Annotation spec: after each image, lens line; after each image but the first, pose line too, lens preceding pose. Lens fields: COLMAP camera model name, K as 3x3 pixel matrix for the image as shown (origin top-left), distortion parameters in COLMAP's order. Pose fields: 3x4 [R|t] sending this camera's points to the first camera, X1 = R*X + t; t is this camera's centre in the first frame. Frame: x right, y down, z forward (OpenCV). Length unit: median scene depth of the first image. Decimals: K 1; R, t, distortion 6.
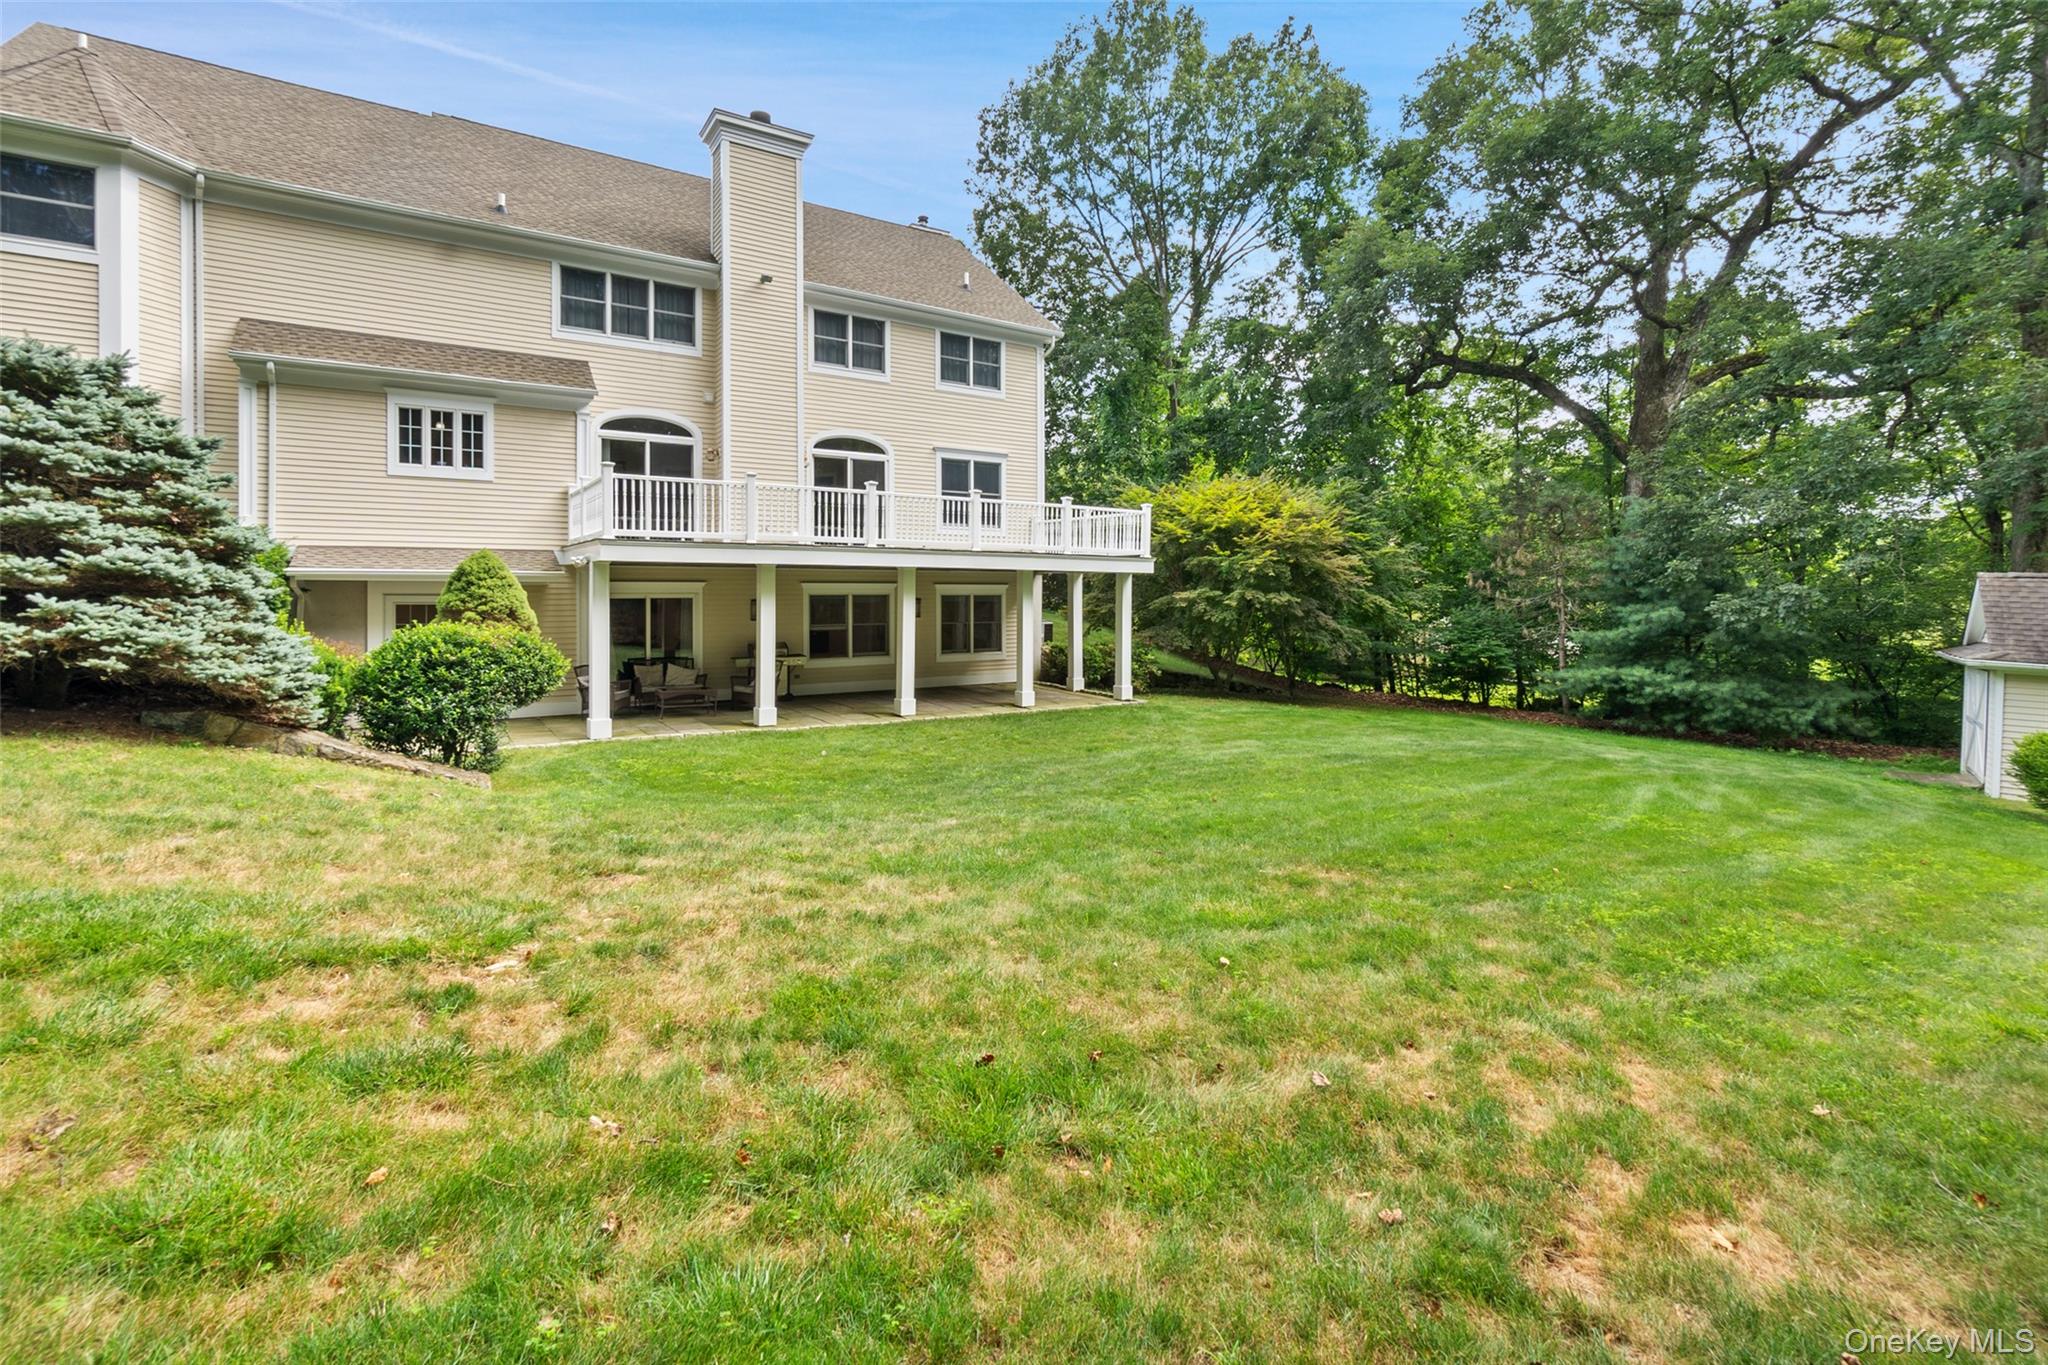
lens RADIAL K [[907.9, 0, 1085.3], [0, 907.9, 602.6], [0, 0, 1]] dist [-0.001416, -0.000432]
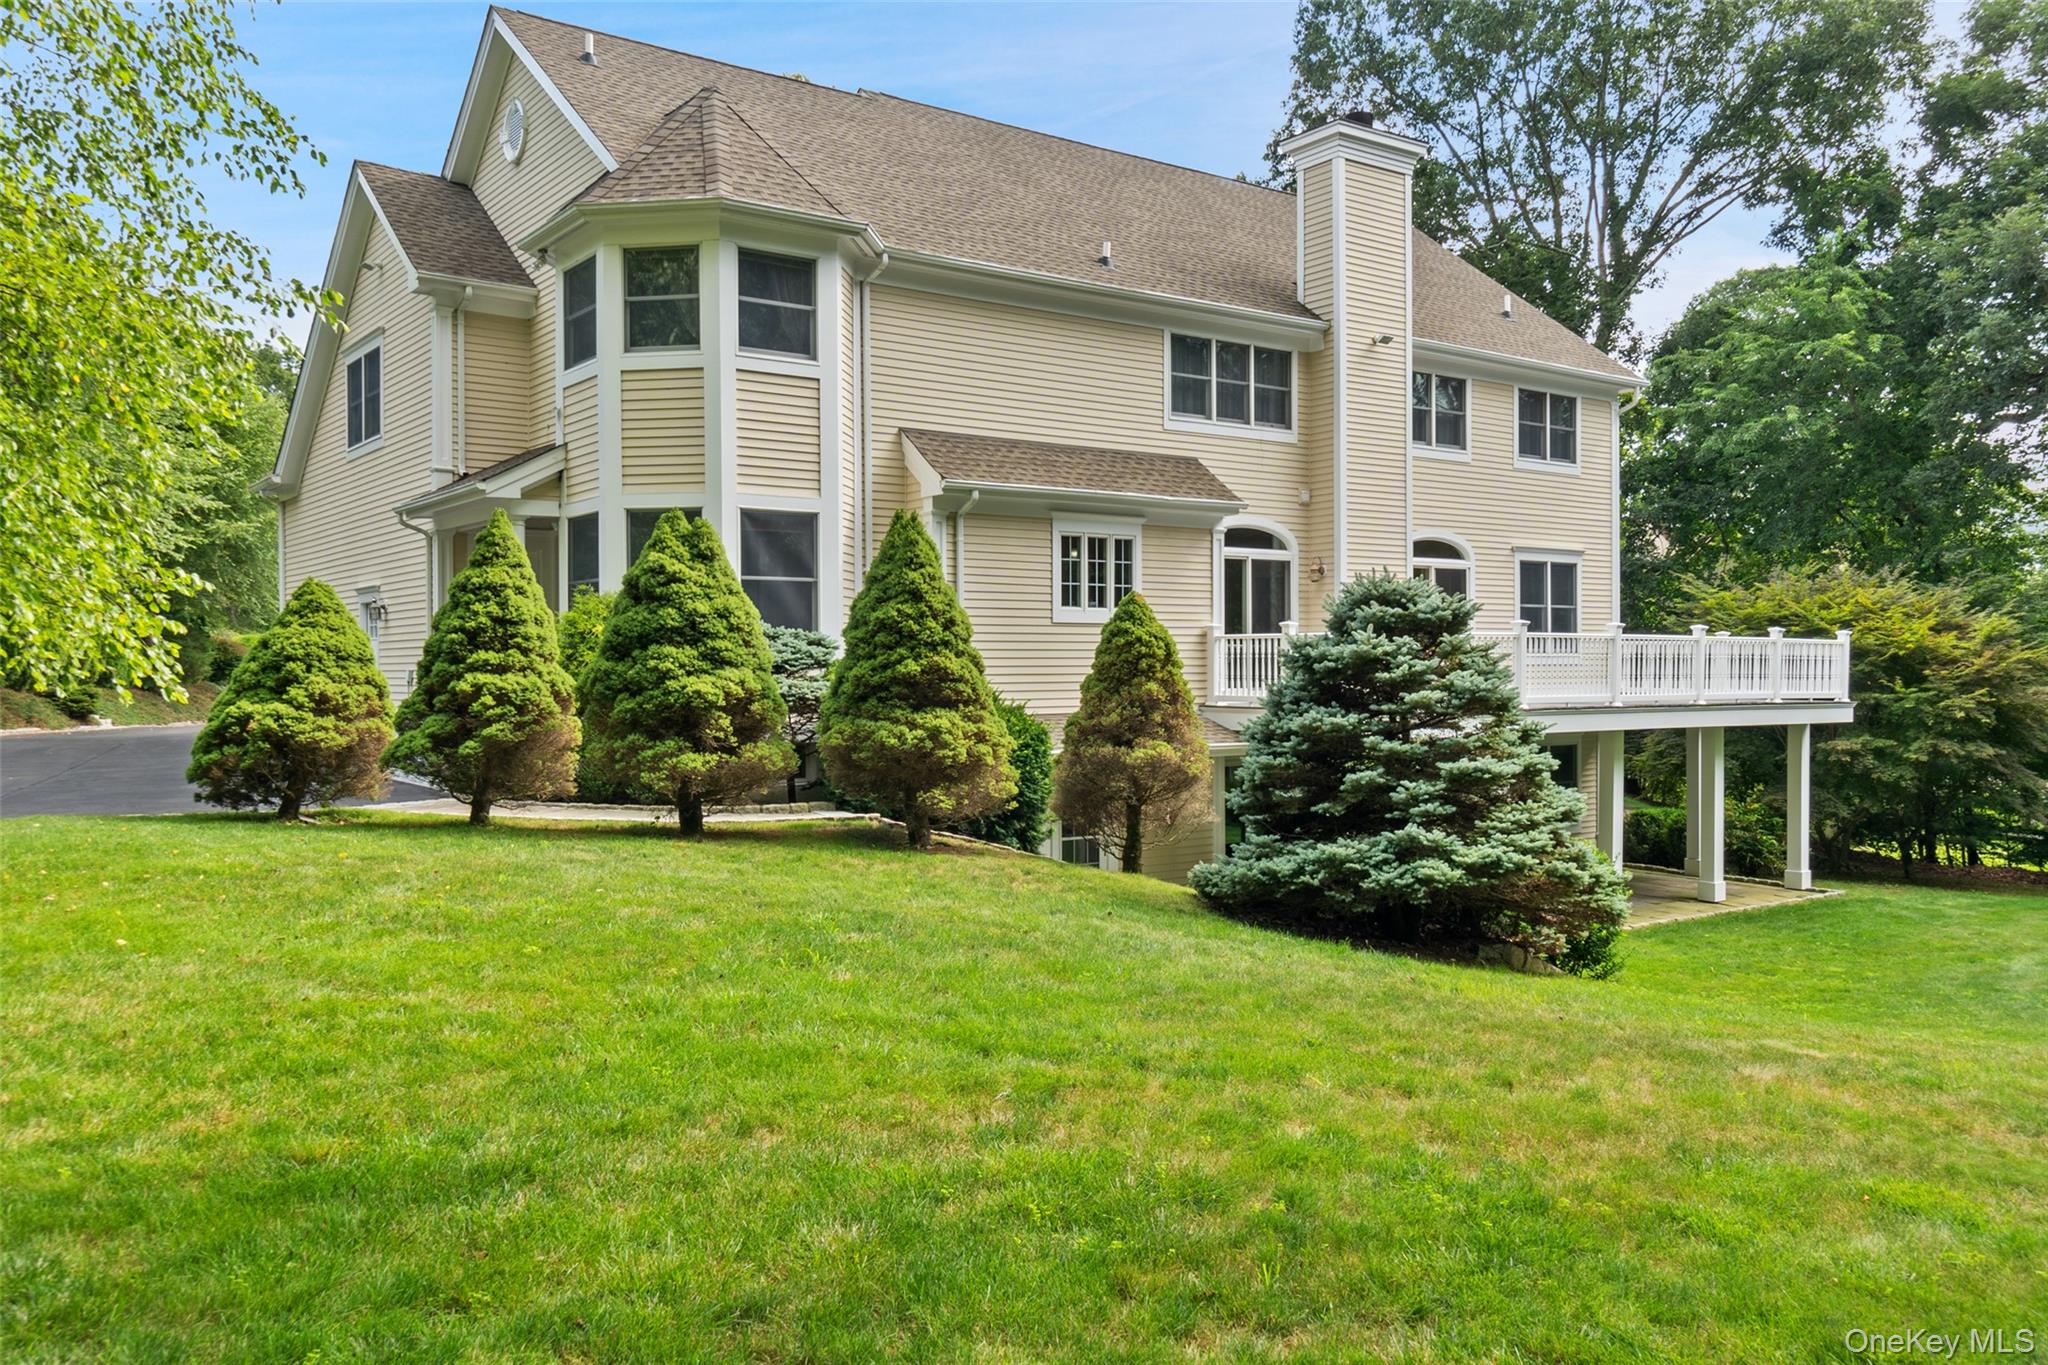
lens RADIAL K [[1639.4, 0, 1012.0], [0, 1639.4, 682.5], [0, 0, 1]] dist [0.007455, -0.006613]
pose [[0.998571, -0.005315, 0.053182, -0.765766], [0.005044, 0.999974, 0.005212, -0.084169], [-0.053208, -0.004936, 0.998571, -0.361434]]
